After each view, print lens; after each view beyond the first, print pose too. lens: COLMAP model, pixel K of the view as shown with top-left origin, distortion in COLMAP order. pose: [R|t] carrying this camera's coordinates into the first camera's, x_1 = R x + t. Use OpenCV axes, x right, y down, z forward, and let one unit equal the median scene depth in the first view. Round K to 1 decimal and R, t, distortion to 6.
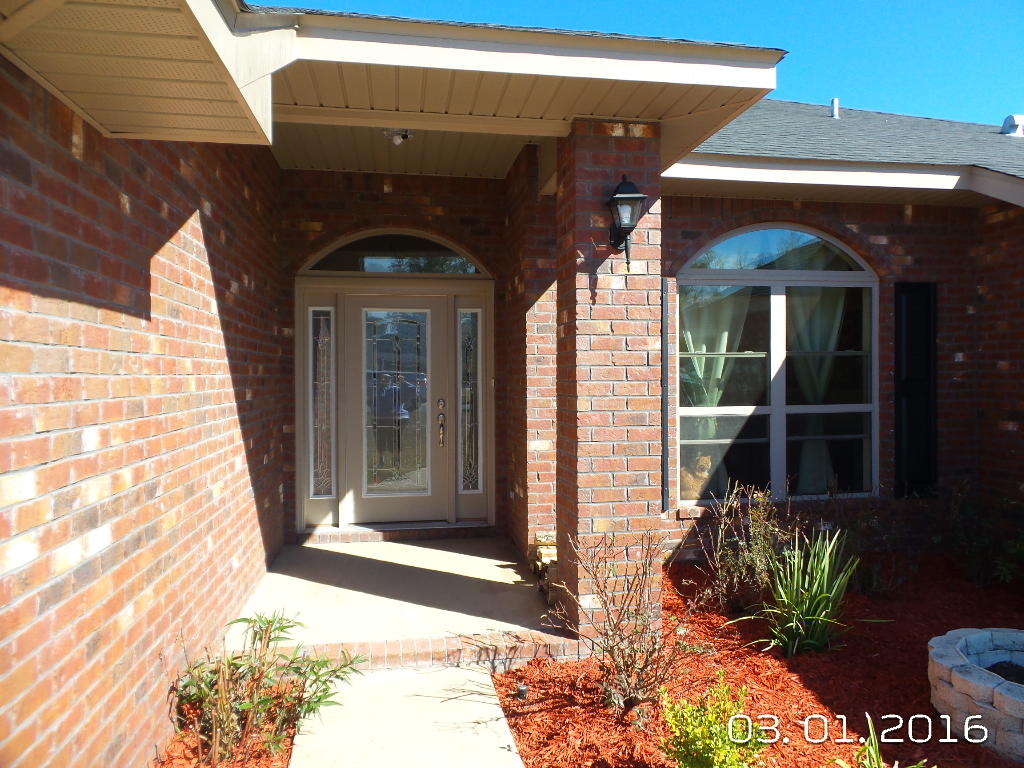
lens RADIAL K [[710.1, 0, 523.8], [0, 710.1, 386.9], [0, 0, 1]] dist [-0.009088, -0.001935]
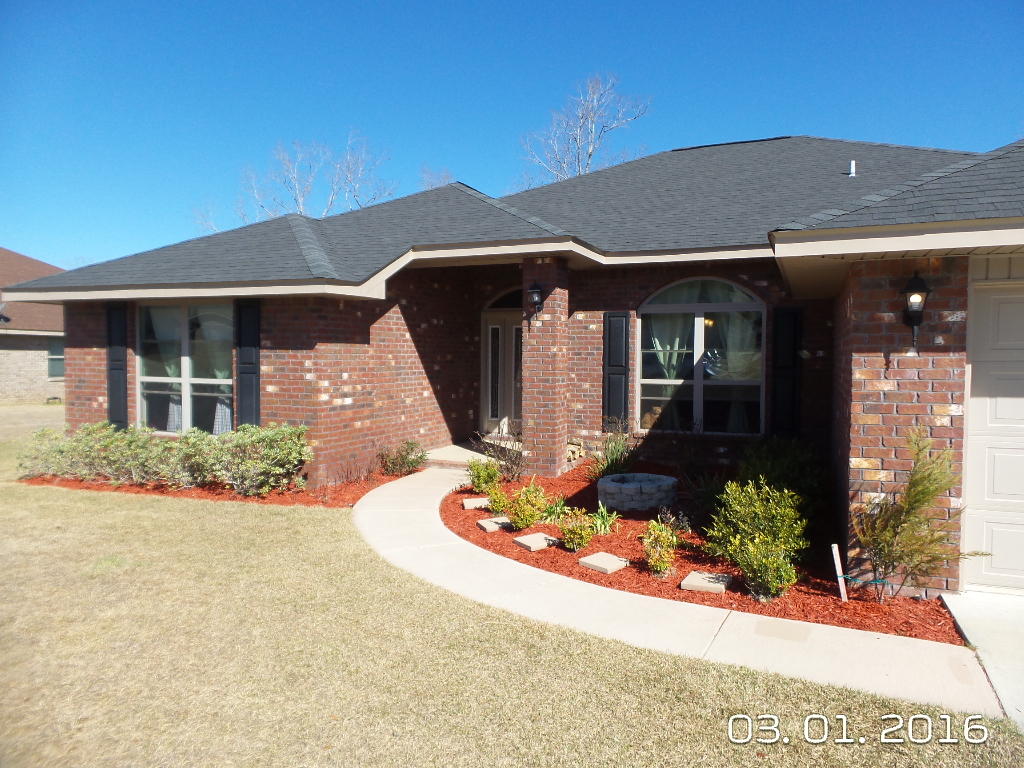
lens RADIAL K [[710.4, 0, 512.0], [0, 710.4, 384.0], [0, 0, 1]] dist [-0.003435, -0.000720]
pose [[0.839123, 0.032513, -0.542969, 0.934563], [-0.019074, 0.999357, 0.030365, -0.008697], [0.543608, -0.015123, 0.839203, -0.740865]]
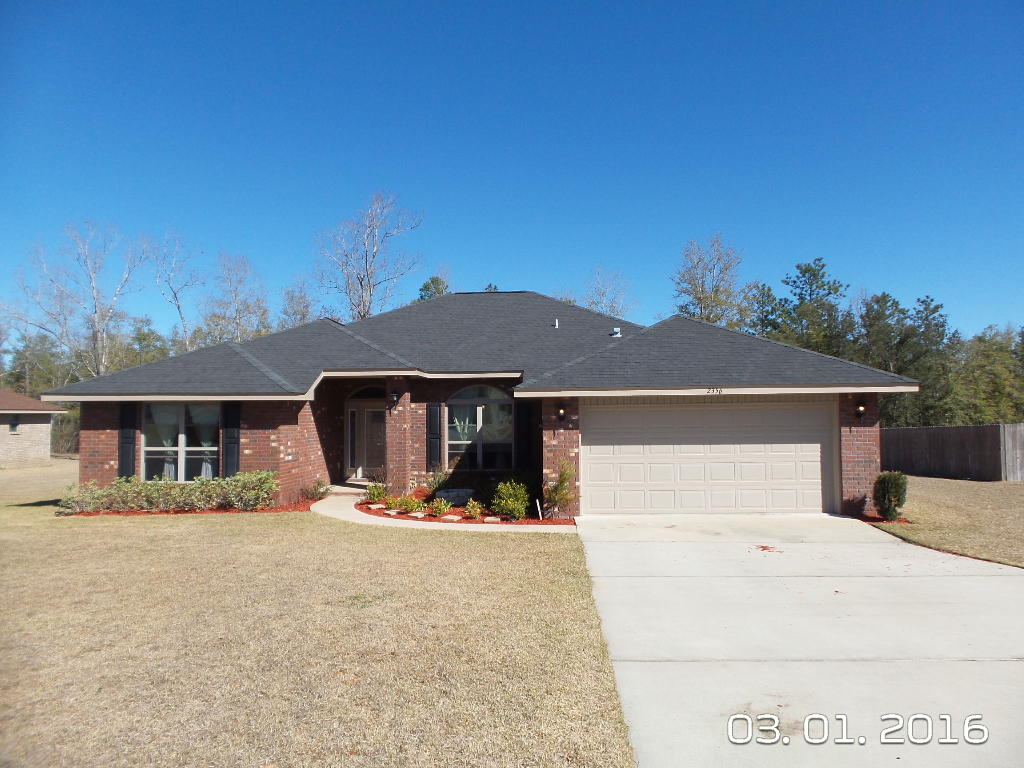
lens RADIAL K [[710.2, 0, 519.4], [0, 710.2, 387.7], [0, 0, 1]] dist [-0.000355, 0.007626]
pose [[0.973831, -0.009237, -0.227088, 1.279941], [-0.002586, 0.998659, -0.051710, -0.048657], [0.227261, 0.050944, 0.972501, -2.131062]]
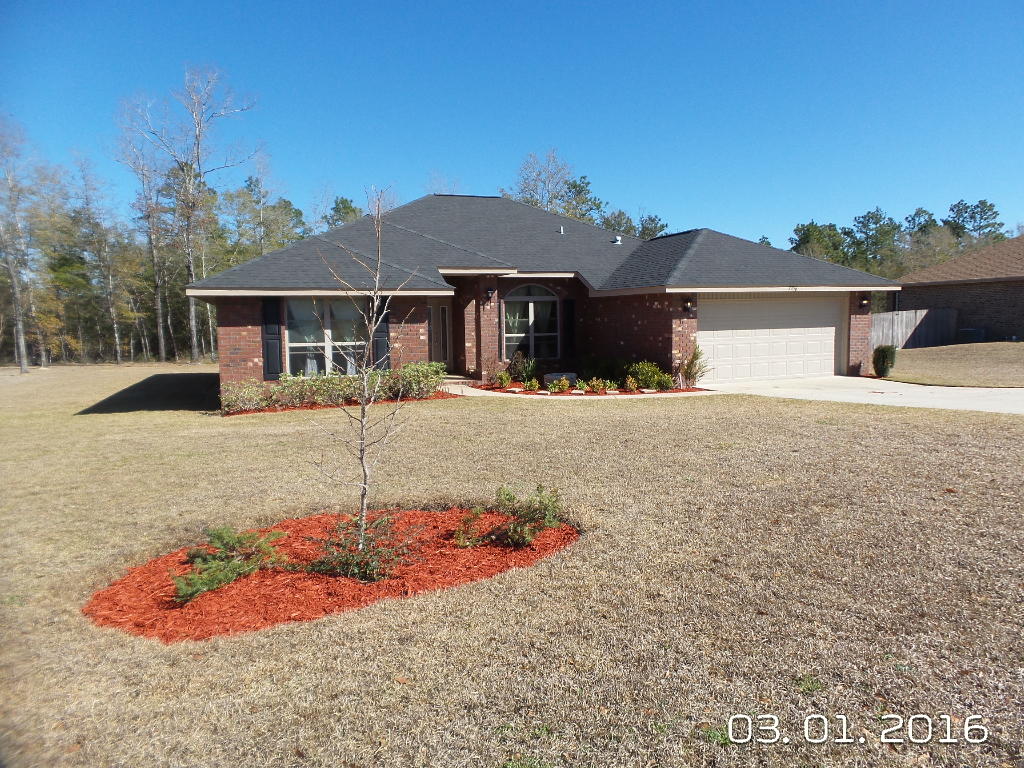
lens RADIAL K [[705.7, 0, 531.7], [0, 705.7, 384.1], [0, 0, 1]] dist [-0.008257, -0.000051]
pose [[0.978629, -0.030555, 0.203350, -0.391729], [0.014787, 0.996796, 0.078612, -0.000001], [-0.205100, -0.073925, 0.975945, -2.583246]]
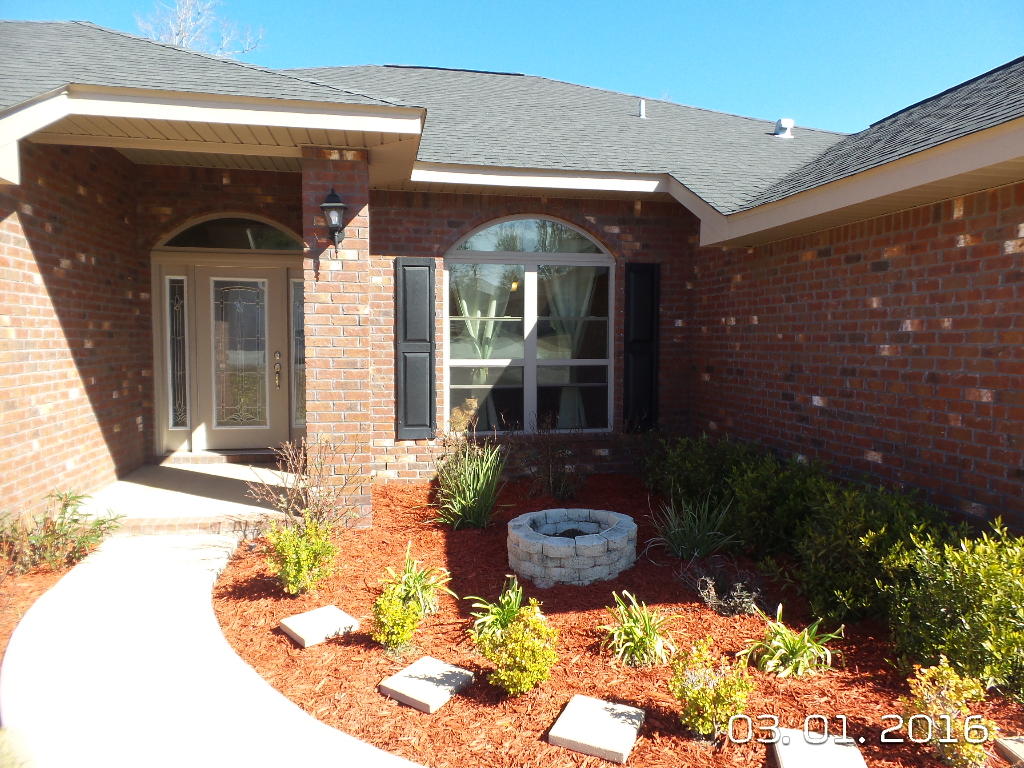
lens RADIAL K [[710.2, 0, 519.4], [0, 710.2, 387.7], [0, 0, 1]] dist [-0.000355, 0.007626]
pose [[0.999813, 0.011974, 0.015176, 0.321598], [-0.012772, 0.998480, 0.053616, 0.009073], [-0.014511, -0.053800, 0.998446, -0.280728]]
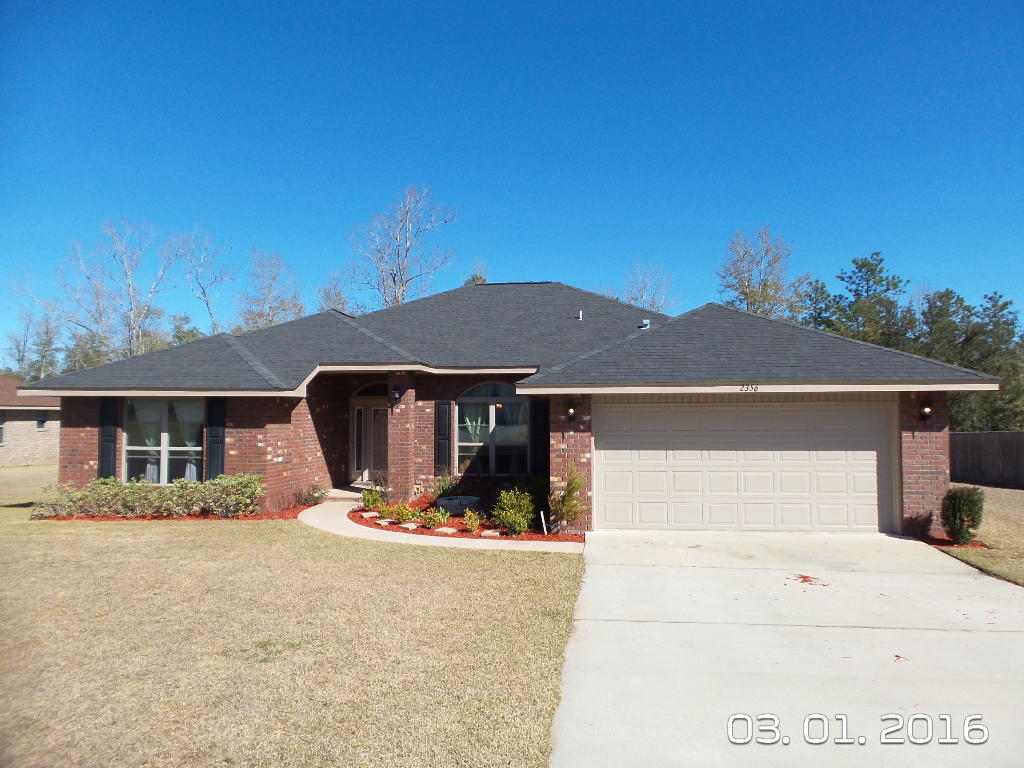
lens RADIAL K [[710.2, 0, 519.4], [0, 710.2, 387.7], [0, 0, 1]] dist [-0.000355, 0.007626]
pose [[0.956662, -0.004492, -0.291165, 1.336775], [-0.010992, 0.998611, -0.051521, -0.051497], [0.290992, 0.052489, 0.955285, -1.815494]]
